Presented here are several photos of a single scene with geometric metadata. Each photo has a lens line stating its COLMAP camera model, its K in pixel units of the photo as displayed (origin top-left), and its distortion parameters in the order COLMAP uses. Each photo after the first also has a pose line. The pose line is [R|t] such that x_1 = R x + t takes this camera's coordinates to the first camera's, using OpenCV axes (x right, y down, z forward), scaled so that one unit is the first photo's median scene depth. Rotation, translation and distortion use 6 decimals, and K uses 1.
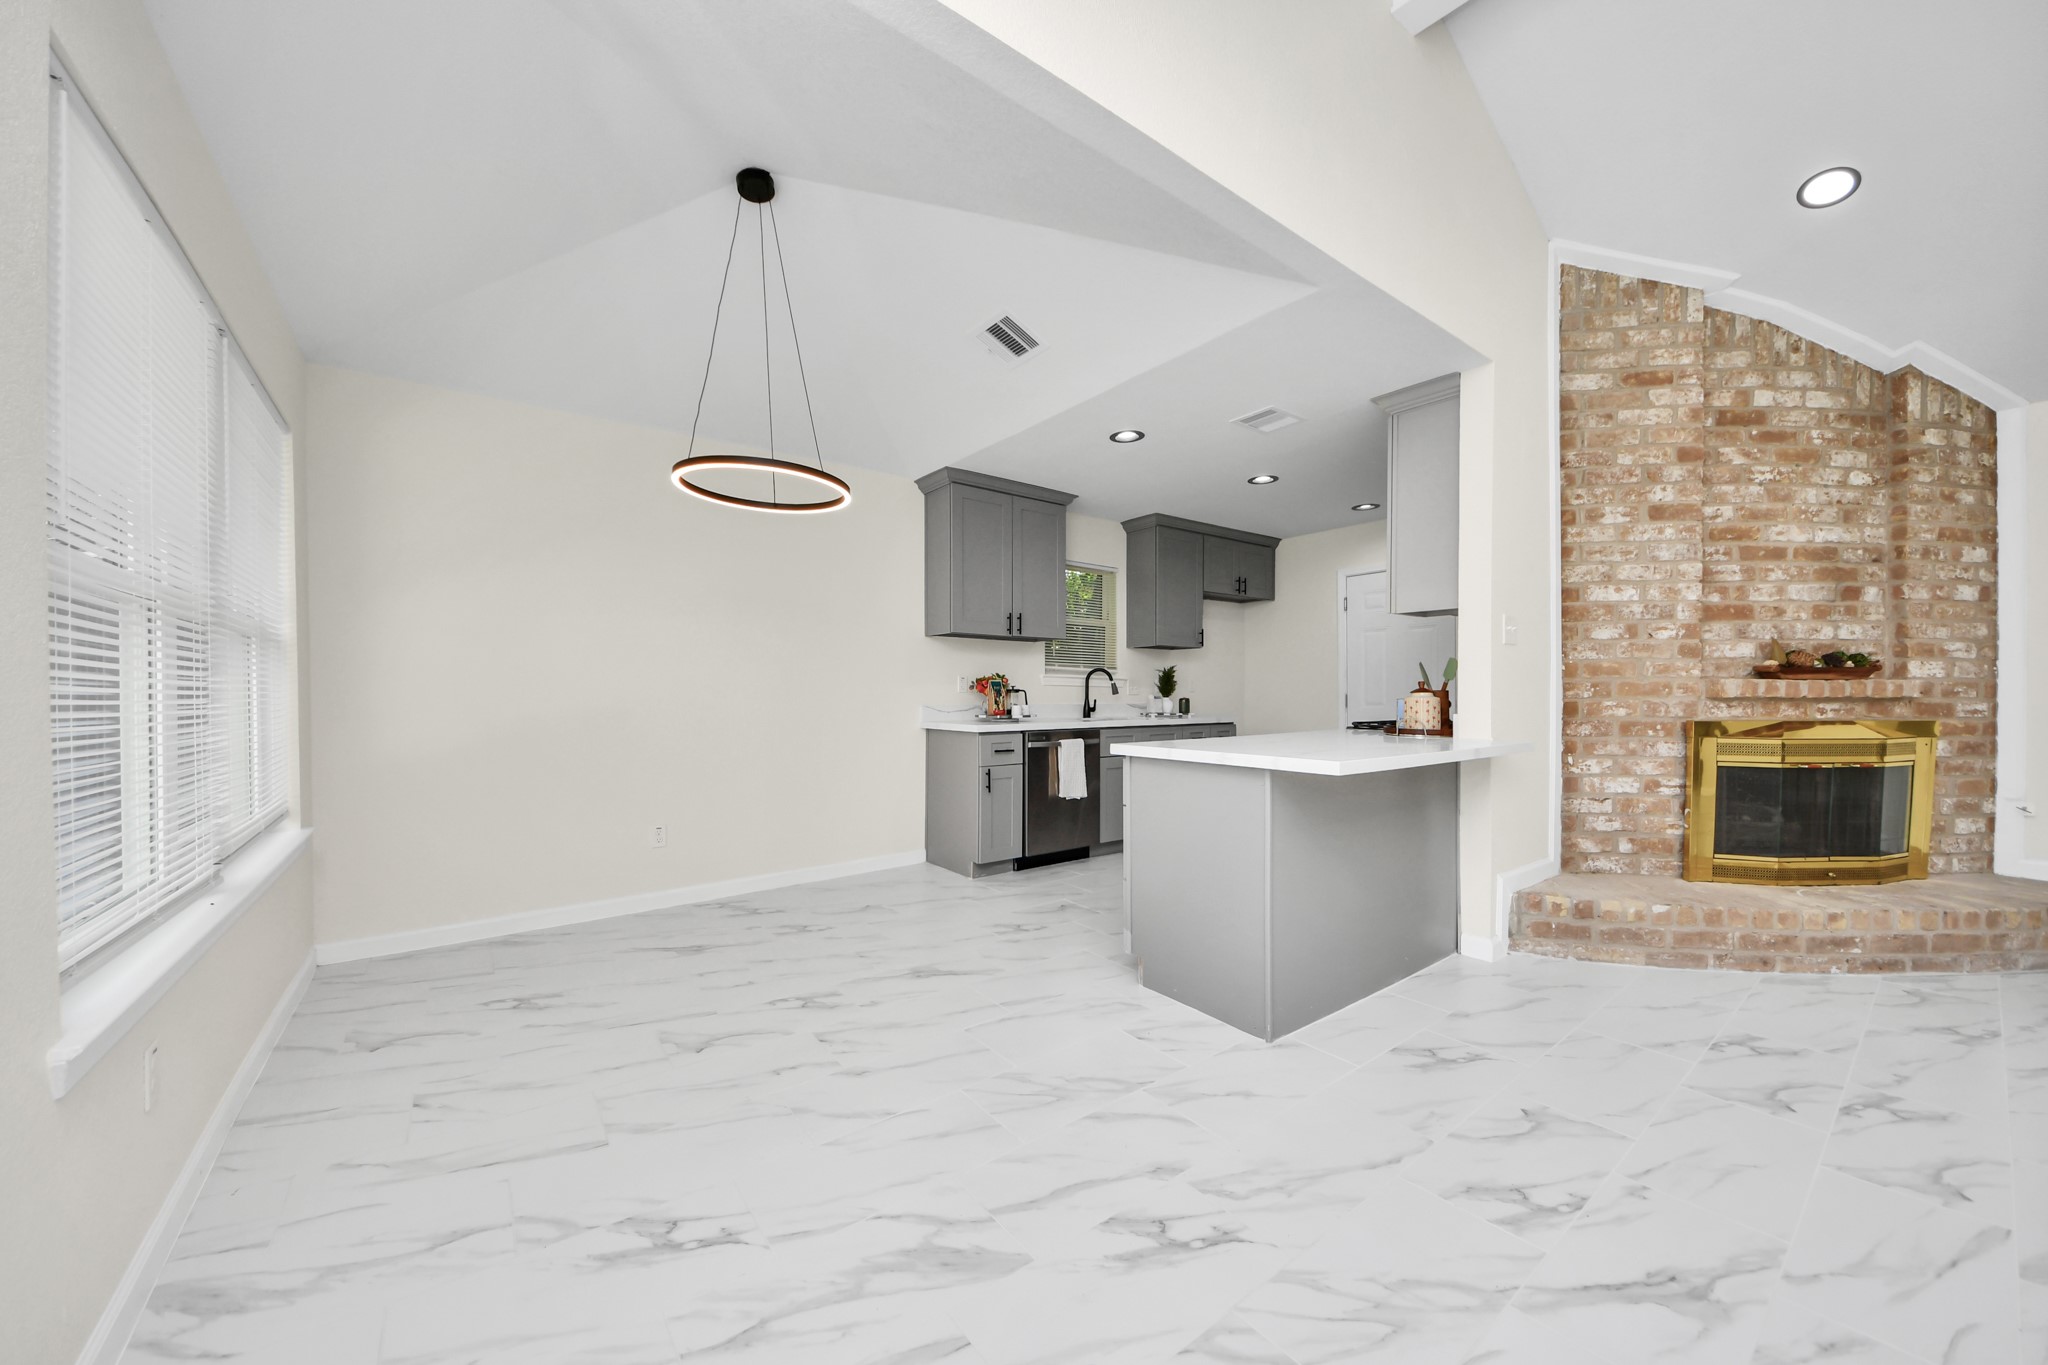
lens RADIAL K [[734.1, 0, 1020.5], [0, 734.1, 695.7], [0, 0, 1]] dist [0.000542, -0.009128]
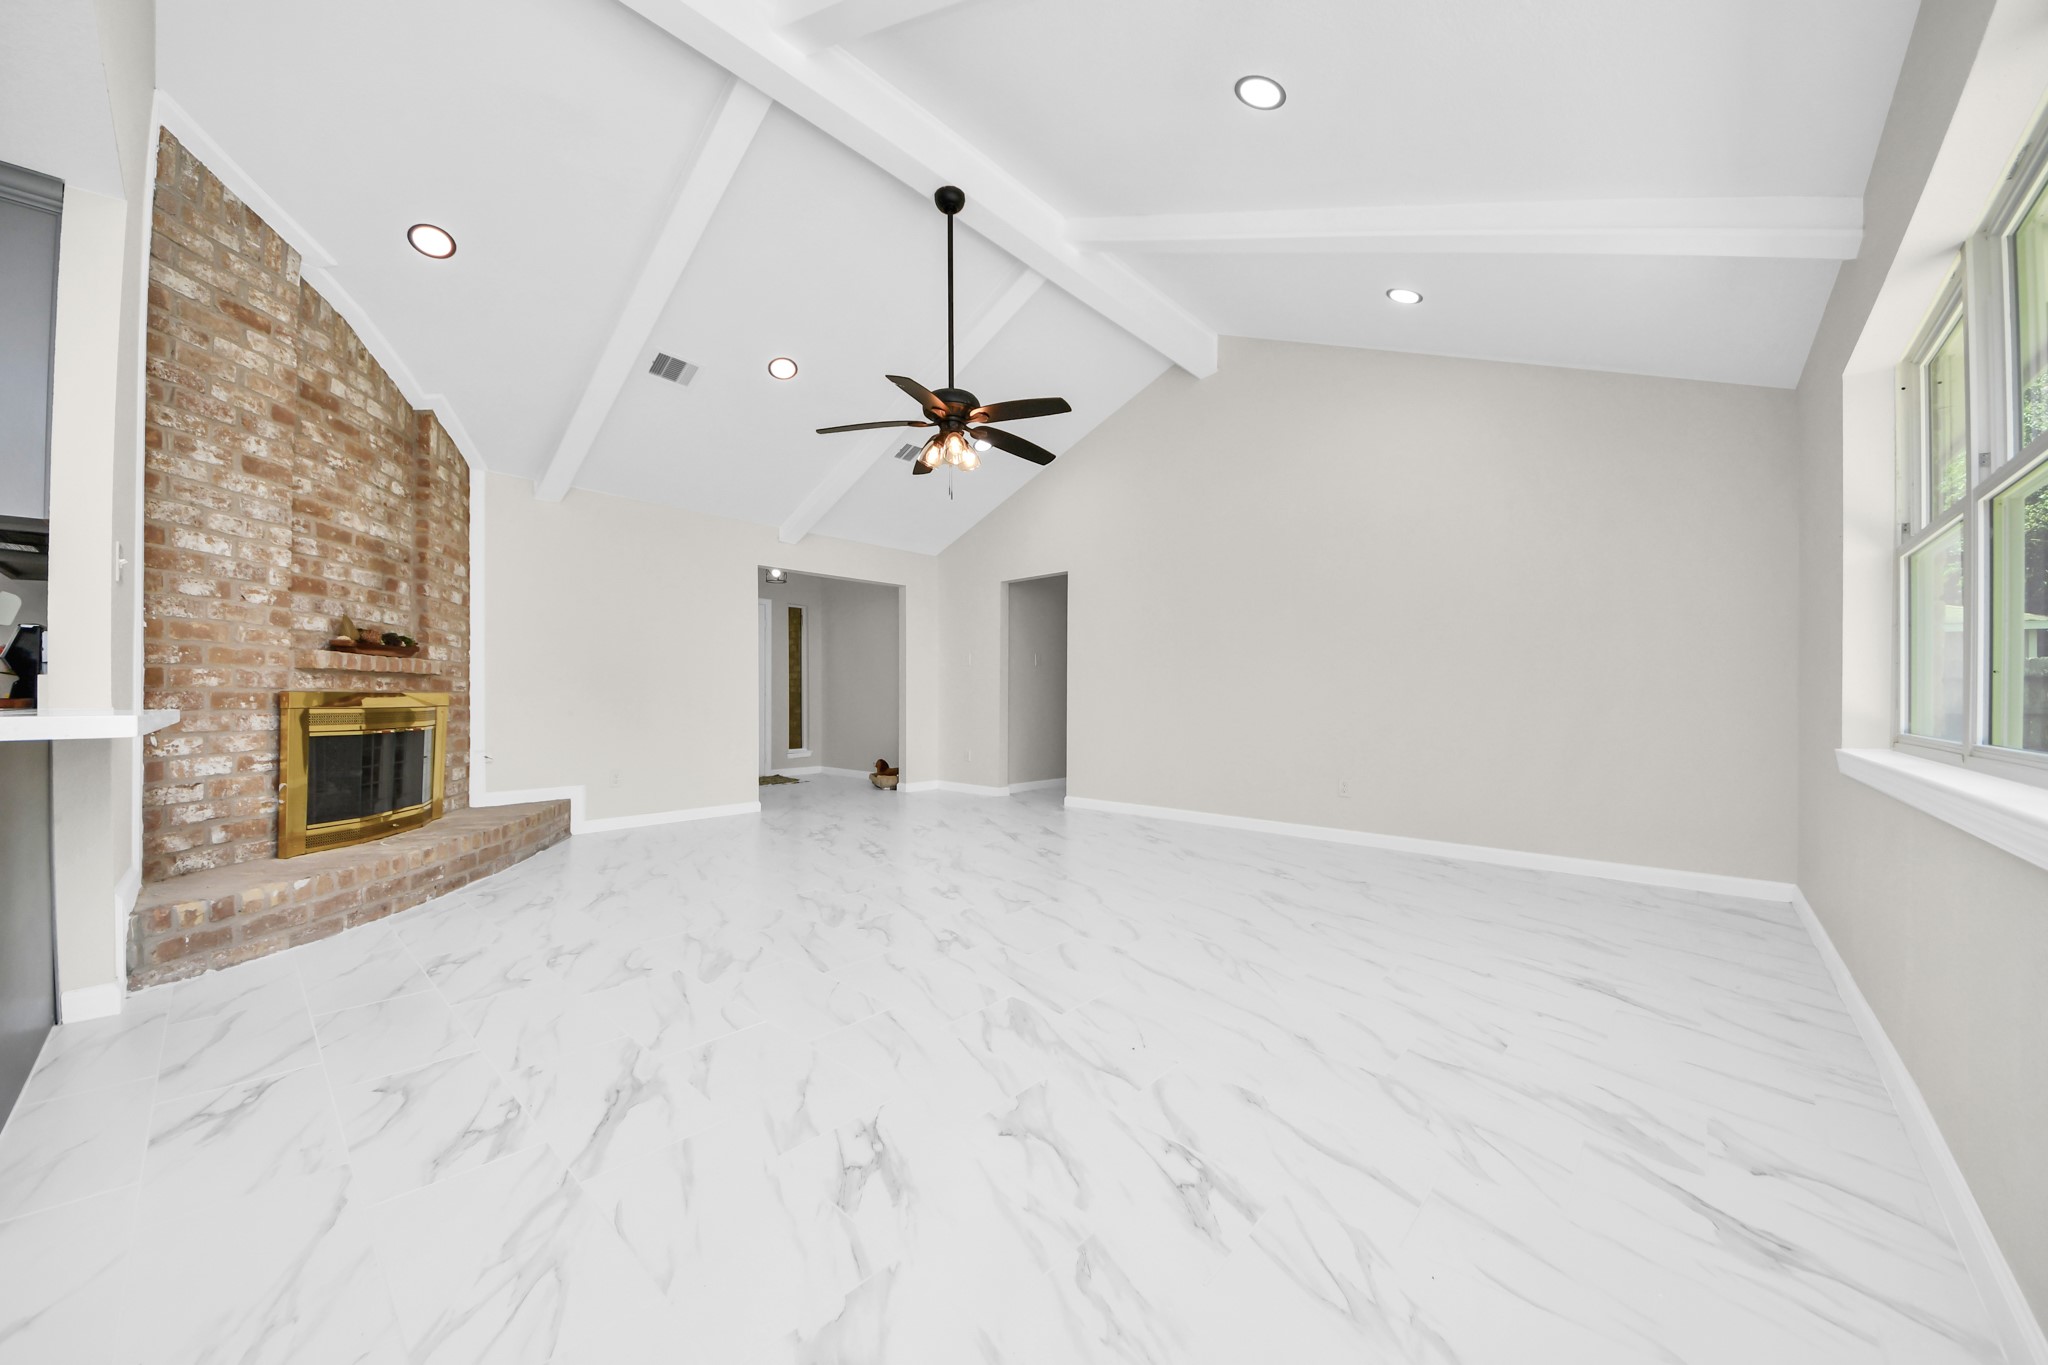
lens RADIAL K [[734.1, 0, 1020.5], [0, 734.1, 695.7], [0, 0, 1]] dist [0.000542, -0.009128]
pose [[-0.180944, 0.004377, 0.983484, -0.197598], [0.010373, 0.999943, -0.002542, 0.051414], [-0.983439, 0.009742, -0.180979, 0.215257]]
